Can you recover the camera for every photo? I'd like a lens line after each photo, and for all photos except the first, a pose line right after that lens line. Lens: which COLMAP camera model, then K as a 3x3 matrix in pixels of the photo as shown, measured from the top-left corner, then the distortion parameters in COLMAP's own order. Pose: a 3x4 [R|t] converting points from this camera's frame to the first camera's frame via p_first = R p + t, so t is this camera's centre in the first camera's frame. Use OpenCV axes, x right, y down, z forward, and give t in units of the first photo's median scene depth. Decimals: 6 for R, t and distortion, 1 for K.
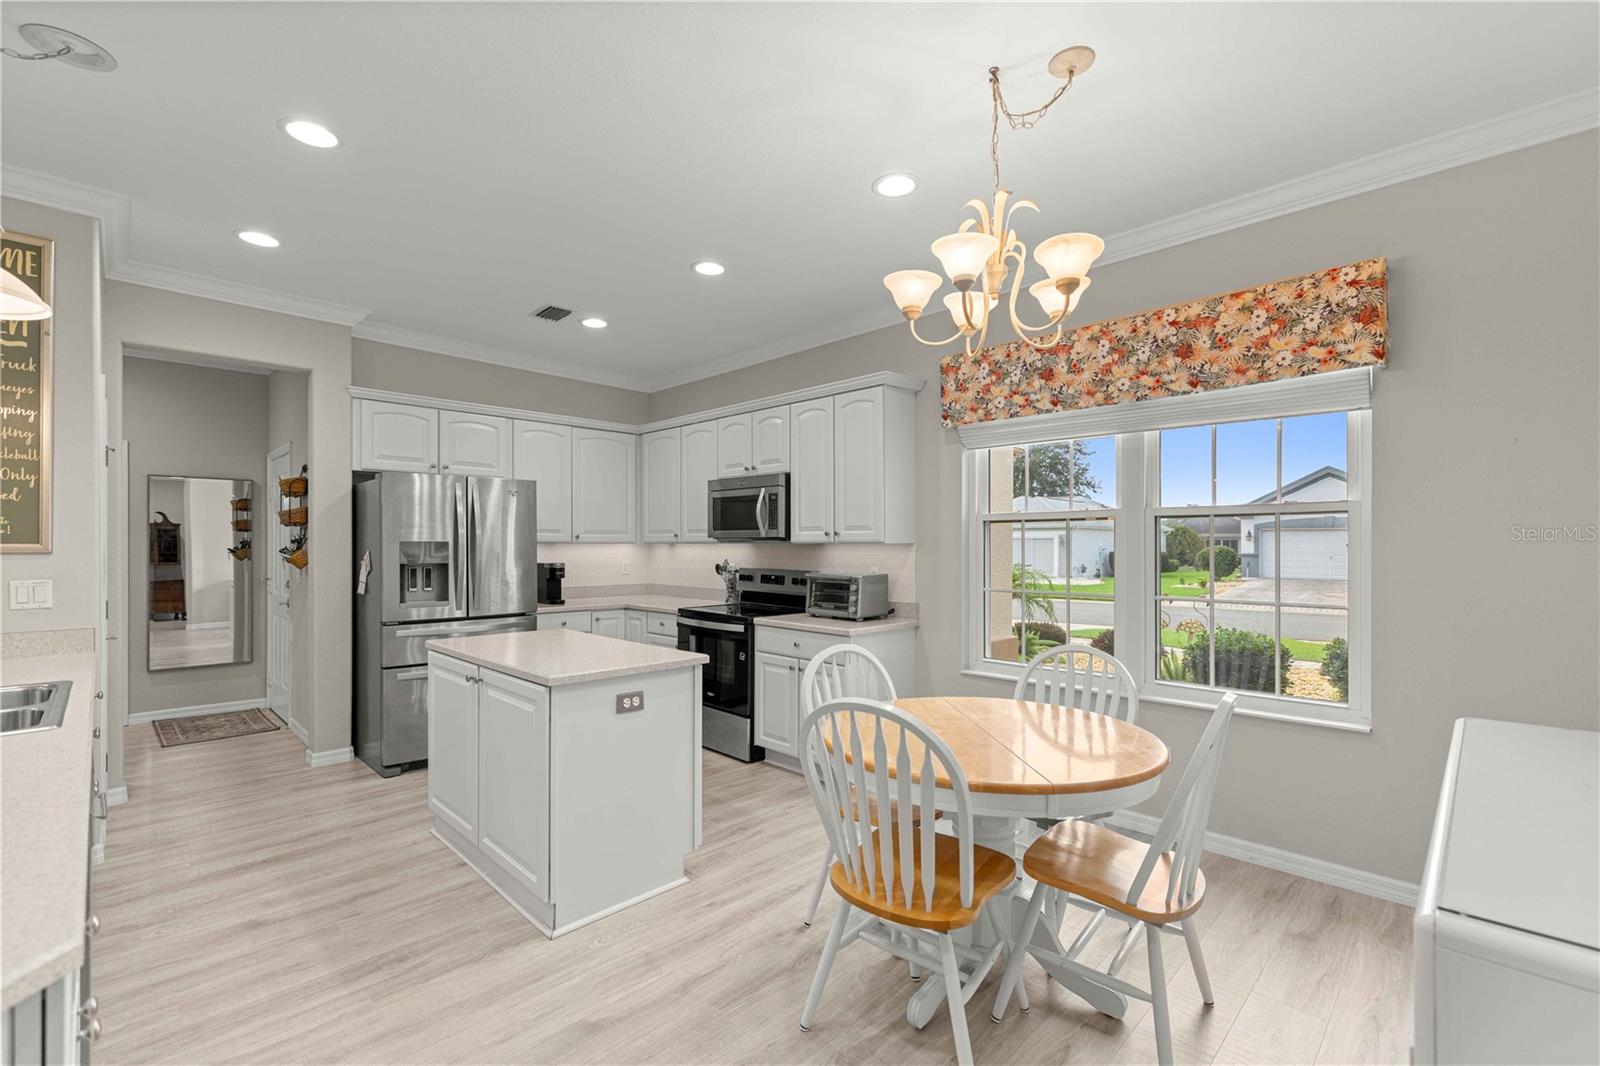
lens RADIAL K [[695.9, 0, 795.7], [0, 695.9, 543.3], [0, 0, 1]] dist [0.002133, 0.000046]
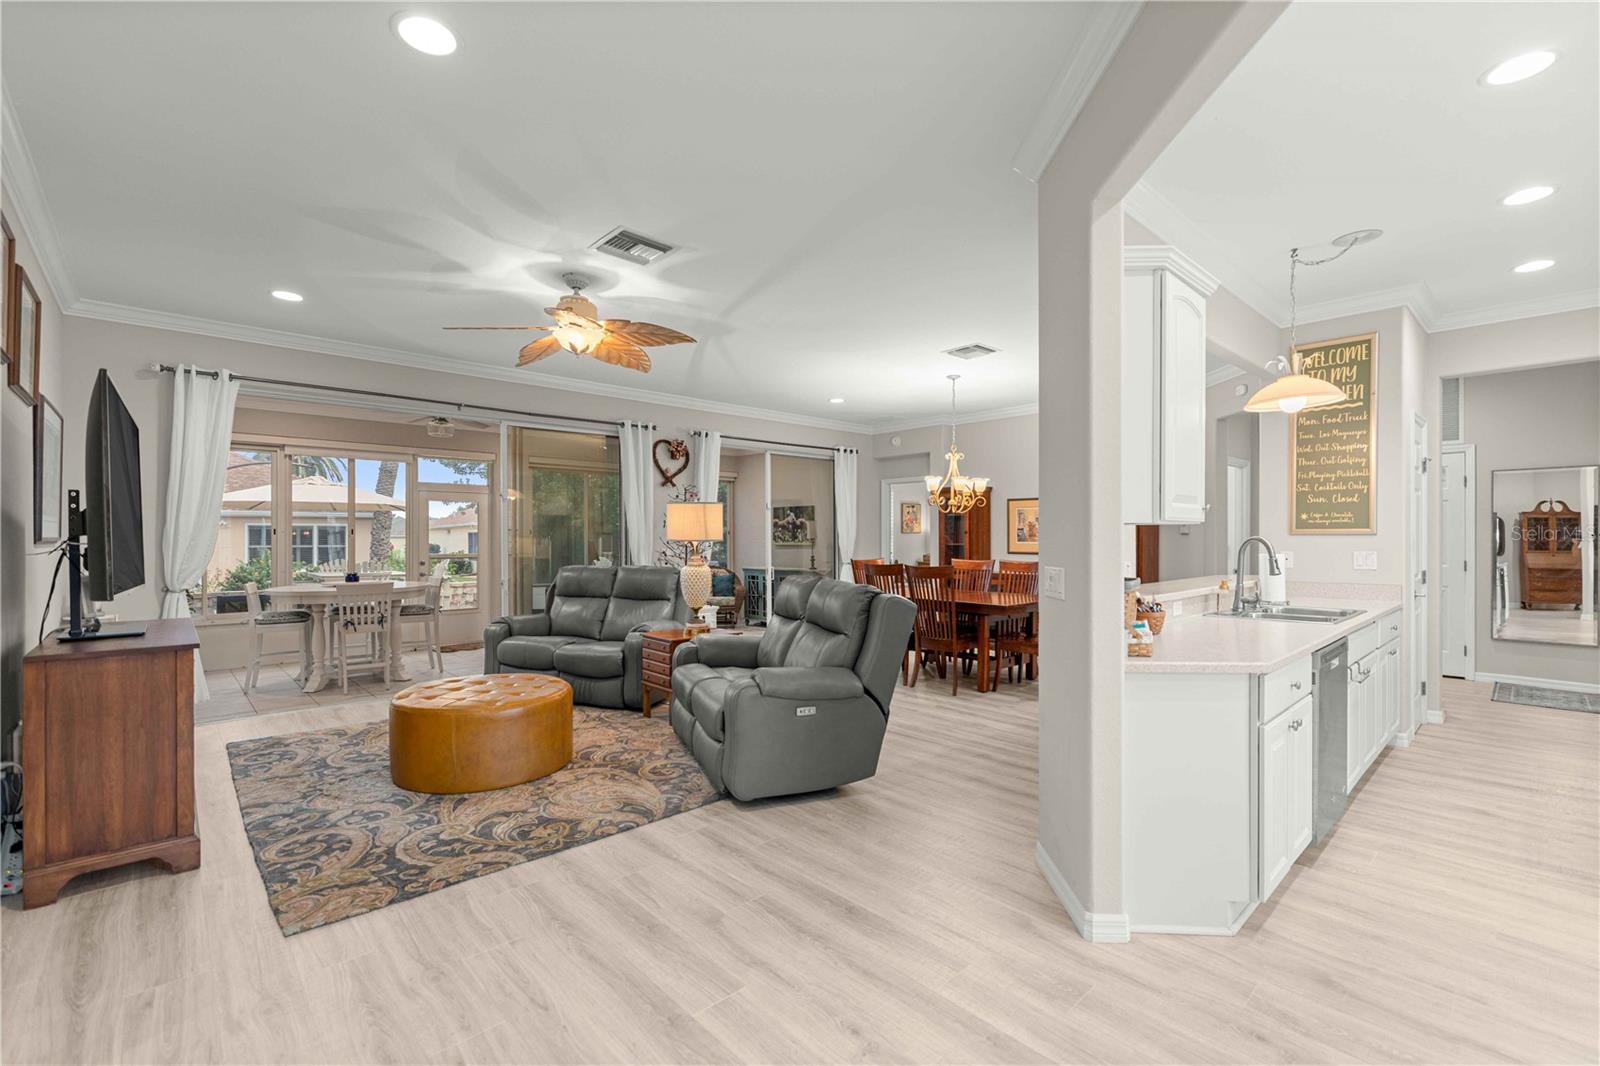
lens RADIAL K [[695.9, 0, 796.5], [0, 695.9, 542.2], [0, 0, 1]] dist [0.002133, 0.000046]
pose [[-0.039593, 0.007010, -0.999191, 0.508981], [0.003572, 0.999970, 0.006874, 0.015297], [0.999210, -0.003297, -0.039616, -0.215209]]
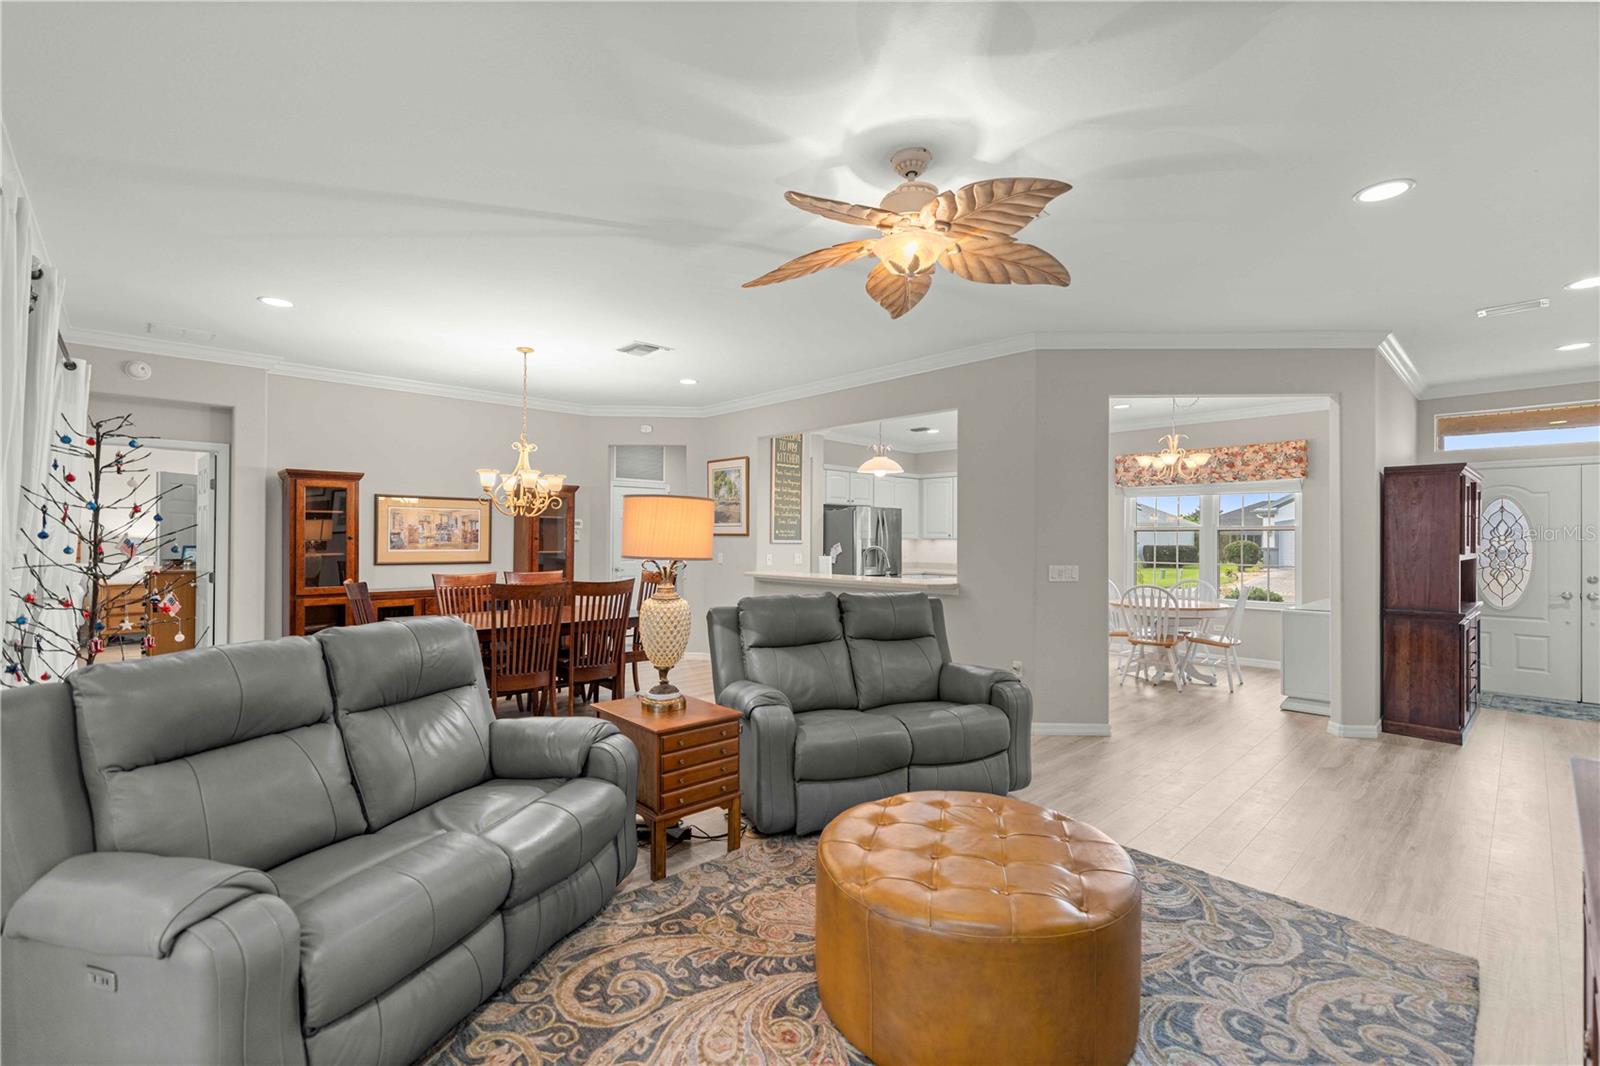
lens RADIAL K [[695.9, 0, 800.8], [0, 695.9, 536.6], [0, 0, 1]] dist [0.002133, 0.000046]
pose [[0.999792, 0.004906, -0.019808, -0.981670], [-0.004880, 0.999987, 0.001358, -0.014978], [0.019815, -0.001261, 0.999803, -1.606991]]
